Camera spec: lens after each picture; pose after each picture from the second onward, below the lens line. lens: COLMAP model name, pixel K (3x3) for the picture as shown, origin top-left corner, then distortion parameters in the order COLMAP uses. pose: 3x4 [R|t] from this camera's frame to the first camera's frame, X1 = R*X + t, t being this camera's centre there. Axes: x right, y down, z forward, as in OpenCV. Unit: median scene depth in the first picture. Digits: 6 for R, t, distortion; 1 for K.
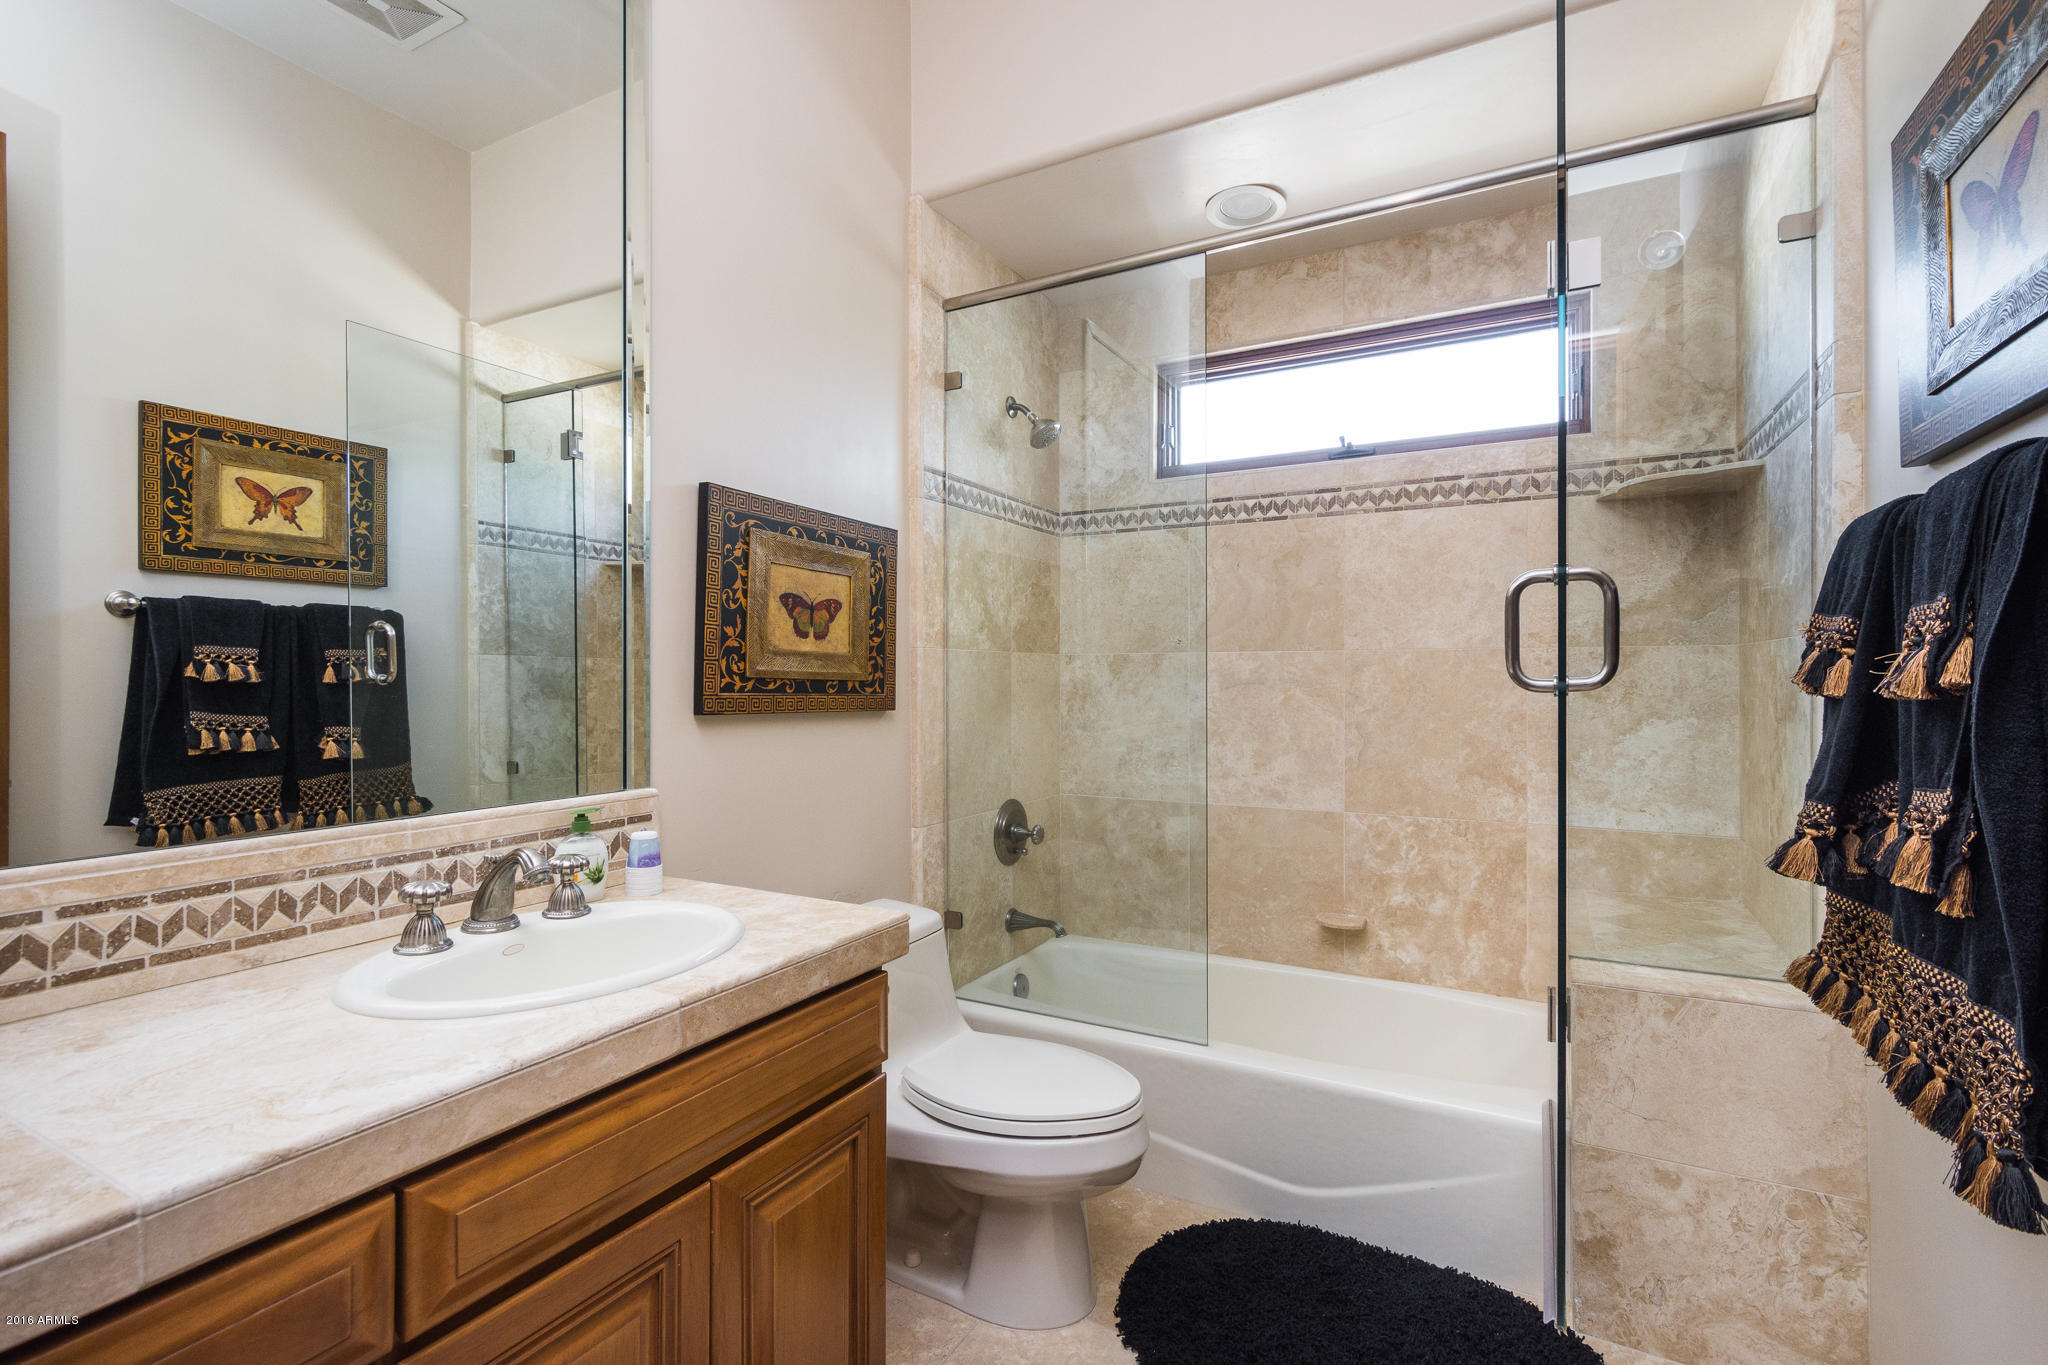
lens RADIAL K [[916.3, 0, 1037.2], [0, 916.3, 678.8], [0, 0, 1]] dist [0.000186, -0.000281]
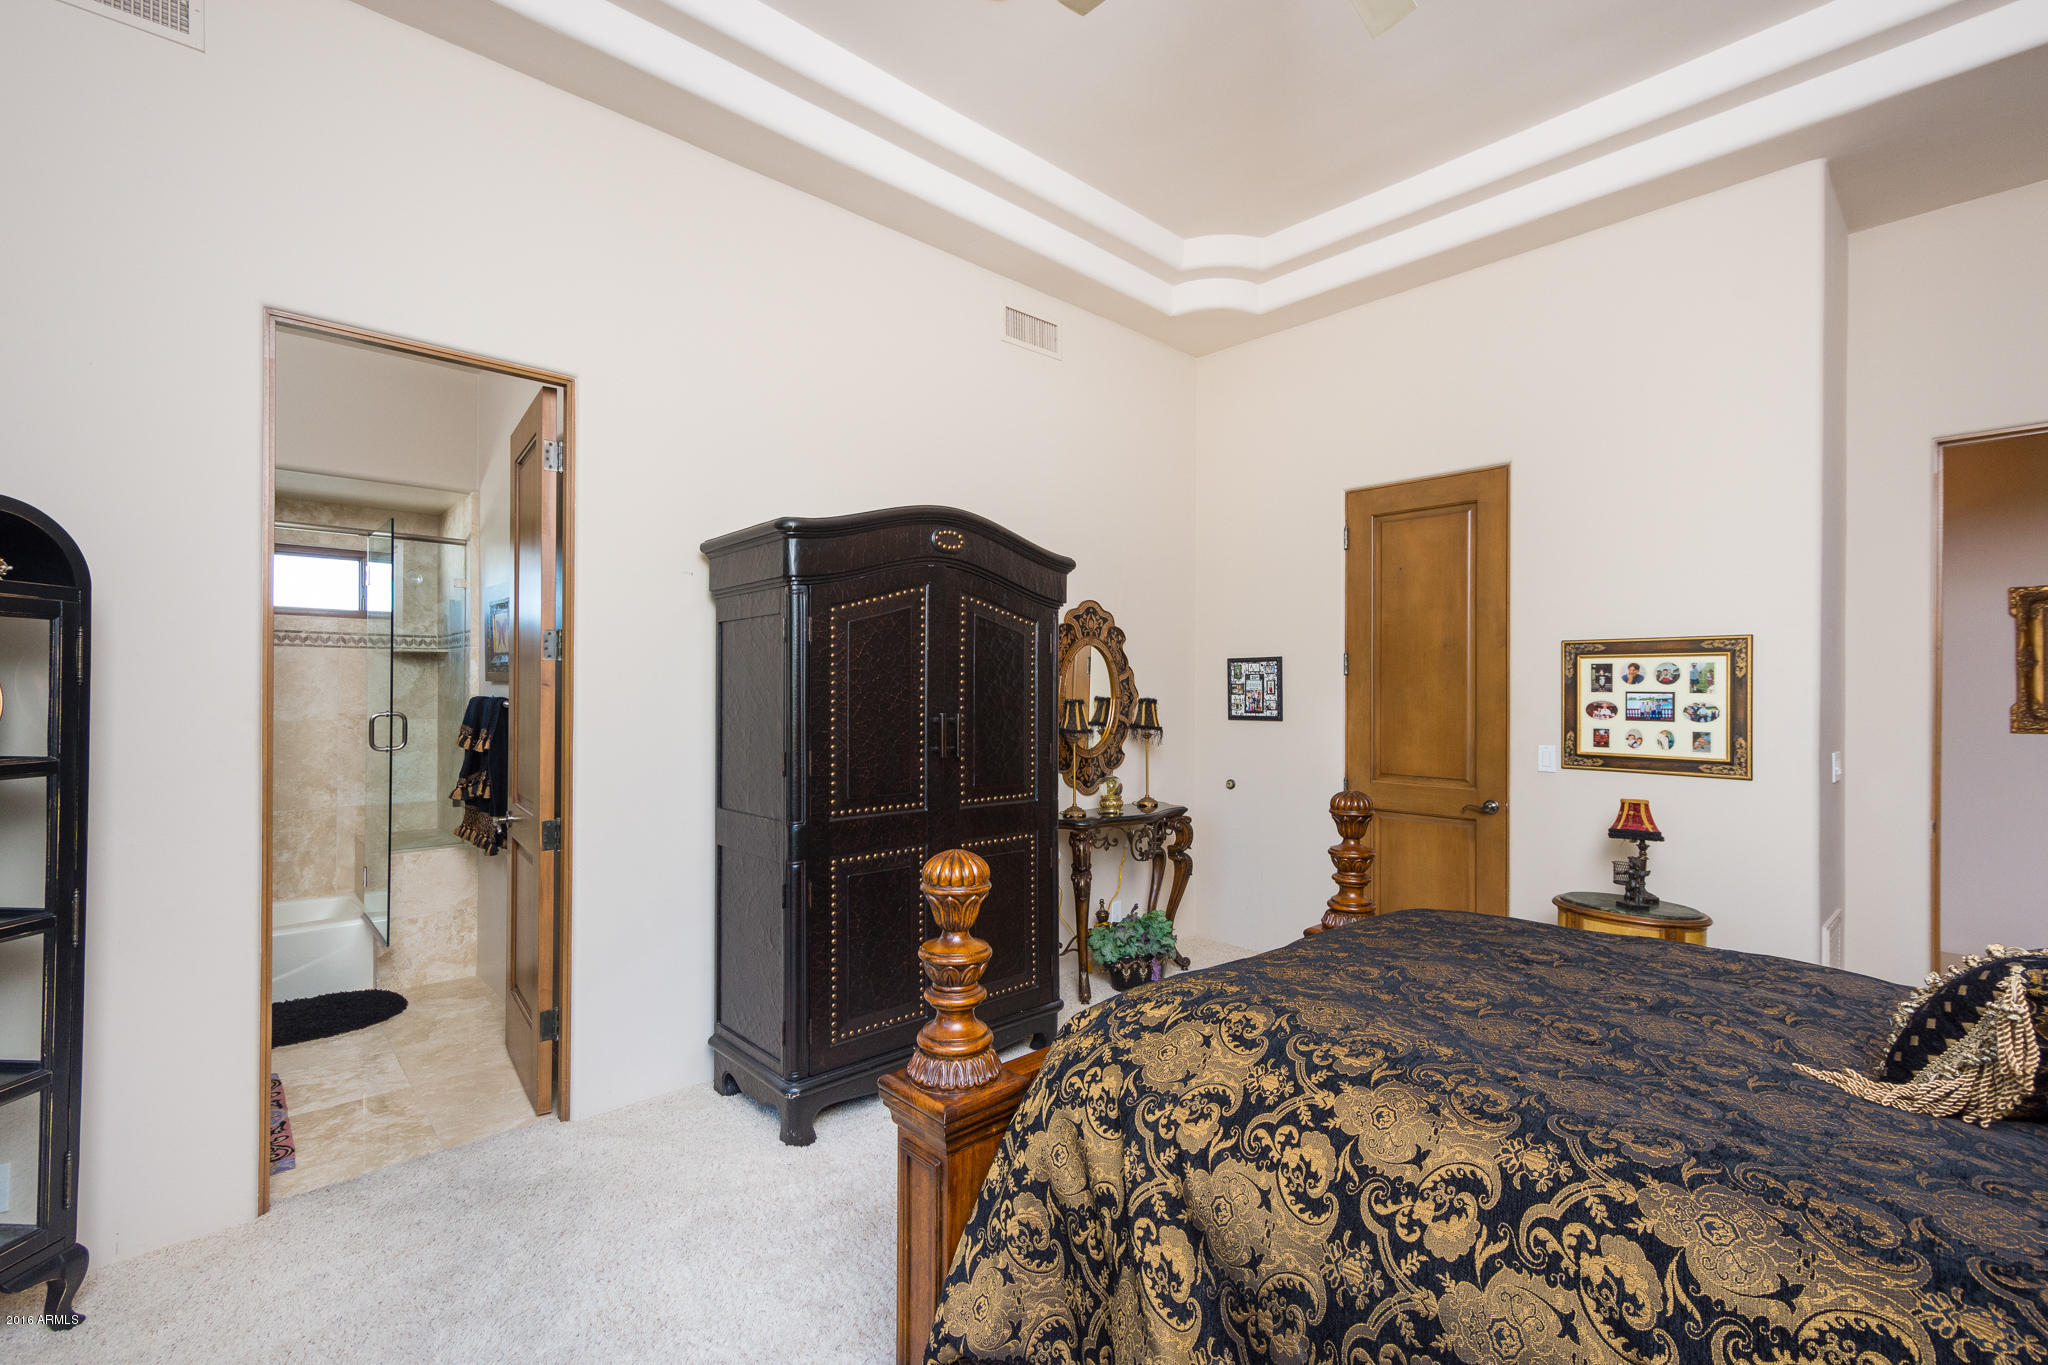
lens RADIAL K [[916.3, 0, 1034.1], [0, 916.3, 685.9], [0, 0, 1]] dist [0.000186, -0.000281]
pose [[0.319461, 0.008024, 0.947566, -1.342104], [-0.007422, 0.999955, -0.005965, -0.163402], [-0.947570, -0.005127, 0.319506, -1.658693]]
